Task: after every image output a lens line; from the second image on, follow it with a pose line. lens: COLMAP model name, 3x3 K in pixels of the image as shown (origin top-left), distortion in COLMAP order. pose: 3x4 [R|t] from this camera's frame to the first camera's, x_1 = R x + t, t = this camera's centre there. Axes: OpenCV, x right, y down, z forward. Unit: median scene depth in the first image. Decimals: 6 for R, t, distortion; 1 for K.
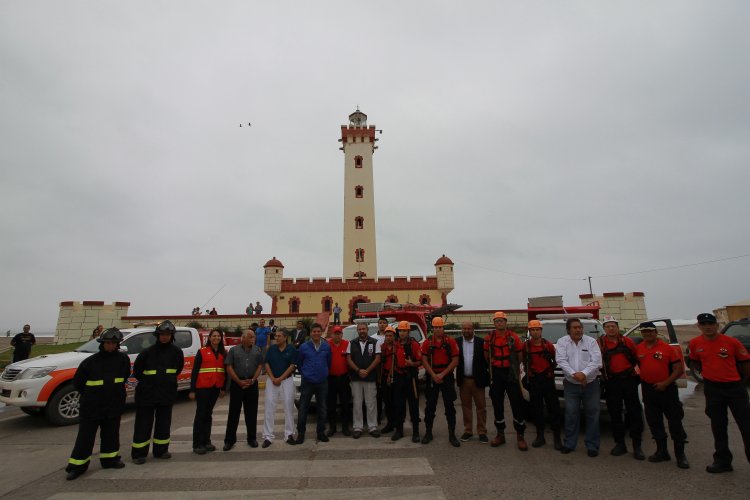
lens RADIAL K [[348.8, 0, 374.2], [0, 348.8, 252.0], [0, 0, 1]] dist [-0.005689, -0.008812]
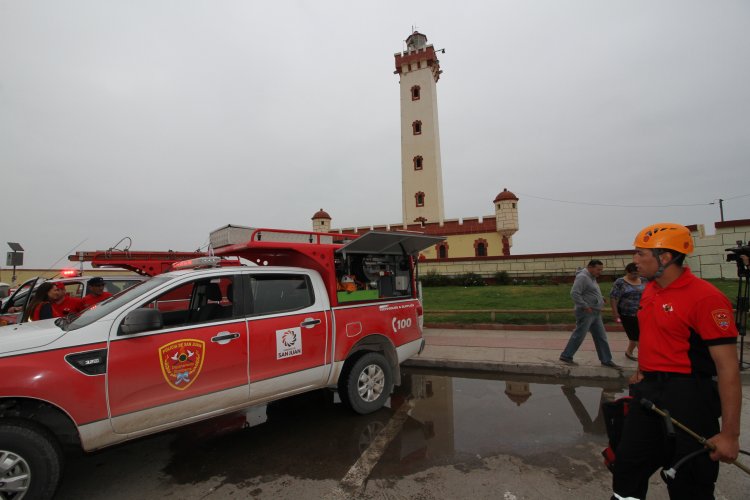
lens RADIAL K [[348.8, 0, 370.8], [0, 348.8, 248.9], [0, 0, 1]] dist [-0.005689, -0.008812]
pose [[0.925280, -0.038905, -0.377285, 0.214192], [0.088106, 0.989562, 0.114035, 0.026854], [0.368910, -0.138755, 0.919050, 0.124350]]
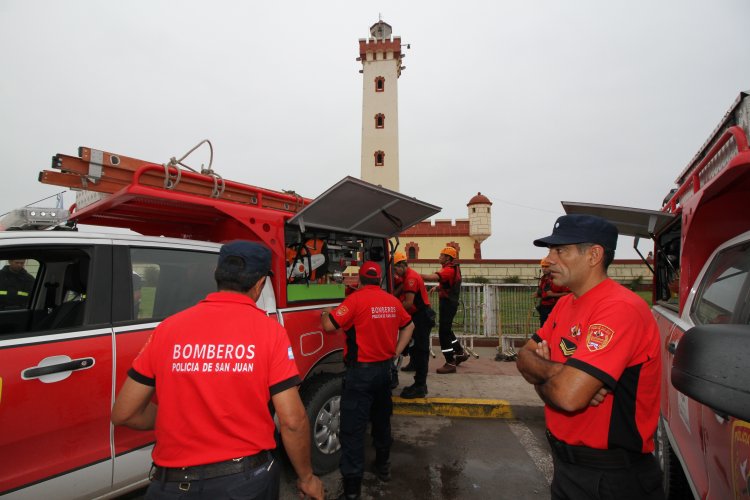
lens RADIAL K [[348.8, 0, 371.7], [0, 348.8, 248.9], [0, 0, 1]] dist [-0.005689, -0.008812]
pose [[0.990711, 0.012323, -0.135426, 0.068130], [0.003485, 0.993257, 0.115878, 0.043438], [0.135941, -0.115274, 0.983988, 0.181146]]
